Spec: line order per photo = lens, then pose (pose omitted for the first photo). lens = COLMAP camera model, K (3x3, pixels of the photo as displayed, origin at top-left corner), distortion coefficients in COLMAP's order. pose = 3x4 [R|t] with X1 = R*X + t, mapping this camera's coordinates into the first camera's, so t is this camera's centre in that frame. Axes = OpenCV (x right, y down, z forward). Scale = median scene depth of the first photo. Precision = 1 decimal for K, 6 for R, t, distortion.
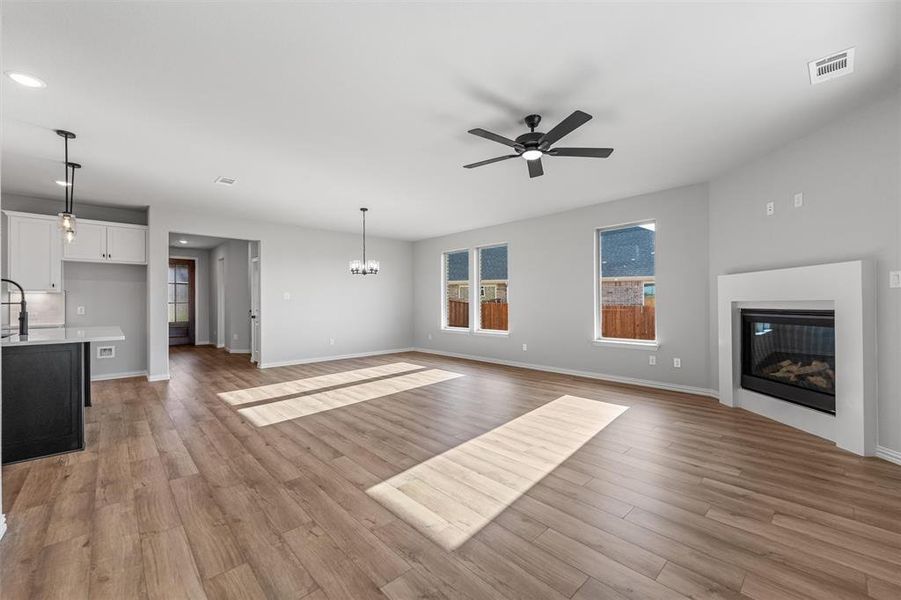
lens RADIAL K [[363.4, 0, 442.5], [0, 363.4, 300.6], [0, 0, 1]] dist [-0.001247, 0.000326]
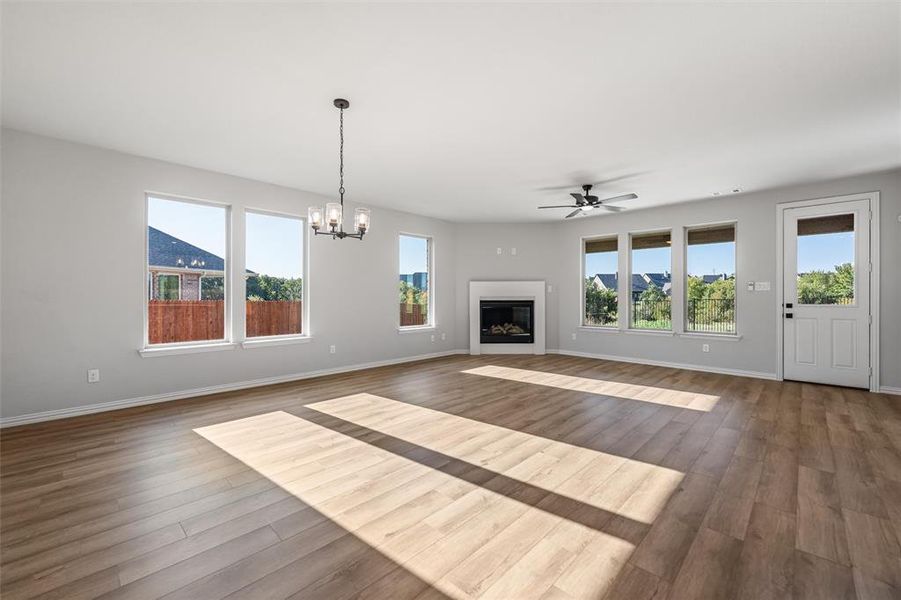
lens RADIAL K [[363.4, 0, 445.2], [0, 363.4, 298.2], [0, 0, 1]] dist [-0.001247, 0.000326]
pose [[-0.047021, -0.001445, 0.998893, -1.237291], [-0.008293, 0.999965, 0.001056, 0.013372], [-0.998859, -0.008234, -0.047032, 1.542995]]
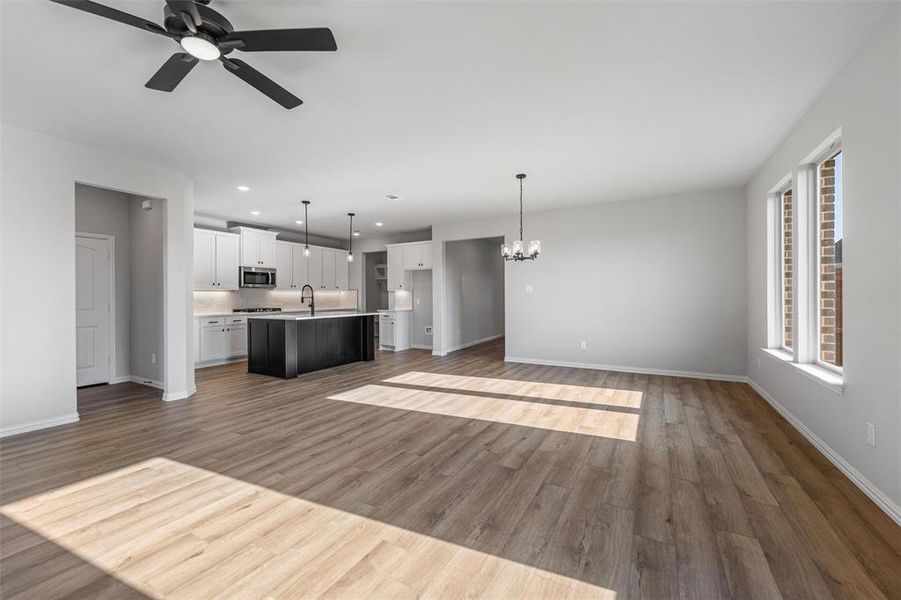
lens RADIAL K [[363.4, 0, 444.2], [0, 363.4, 296.1], [0, 0, 1]] dist [-0.001247, 0.000326]
pose [[0.295622, -0.000614, -0.955305, 0.831410], [0.010119, 0.999946, 0.002488, 0.001647], [0.955251, -0.010402, 0.295612, 1.070531]]
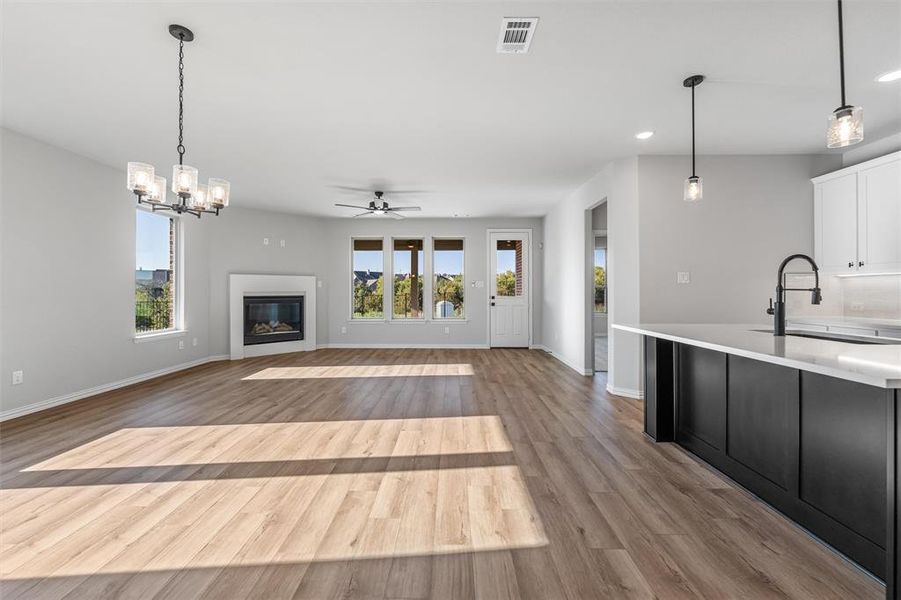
lens RADIAL K [[363.4, 0, 445.4], [0, 363.4, 290.2], [0, 0, 1]] dist [-0.001247, 0.000326]
pose [[-0.720304, 0.006867, 0.693624, -1.145294], [-0.001697, 0.999931, -0.011662, 0.016285], [-0.693656, -0.009577, -0.720243, 1.878616]]
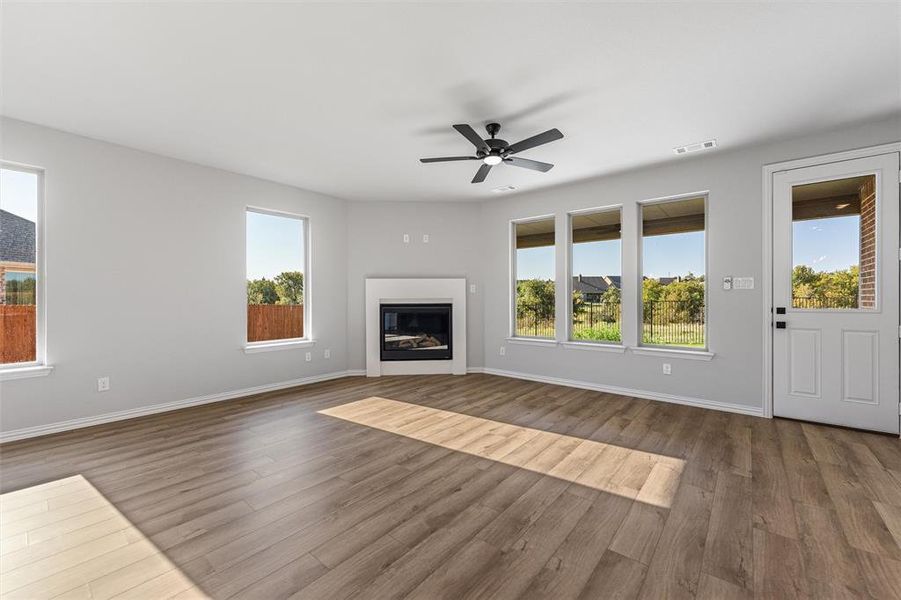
lens RADIAL K [[363.4, 0, 443.4], [0, 363.4, 300.8], [0, 0, 1]] dist [-0.001247, 0.000326]
pose [[-0.127503, -0.002584, 0.991835, -0.707485], [-0.005105, 0.999985, 0.001949, 0.008393], [-0.991825, -0.004815, -0.127515, 1.142499]]
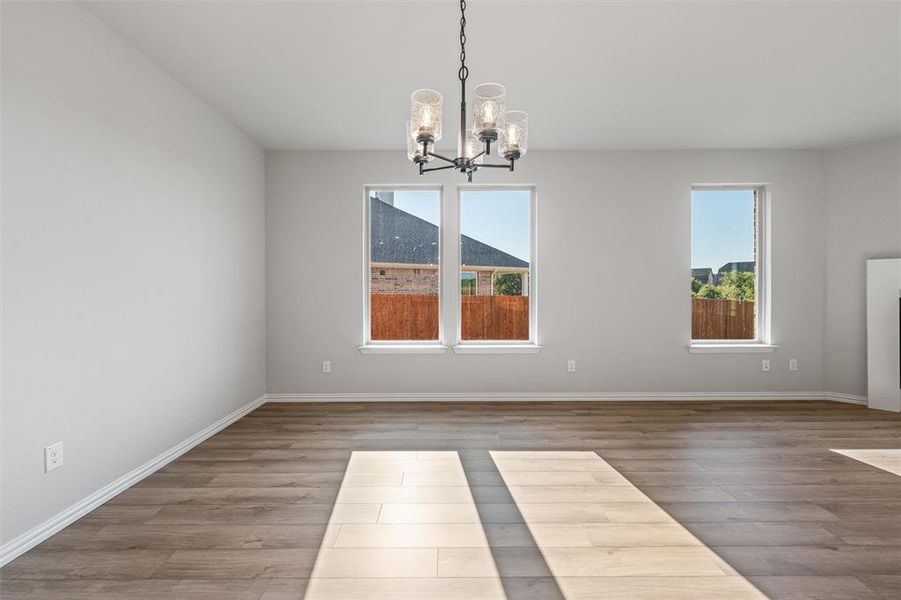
lens RADIAL K [[369.9, 0, 447.0], [0, 369.9, 294.3], [0, 0, 1]] dist [0.004293, -0.000310]
pose [[0.671976, -0.002474, 0.740569, -0.706299], [-0.005352, 0.999952, 0.008197, 0.014426], [-0.740554, -0.009472, 0.671931, 1.473241]]
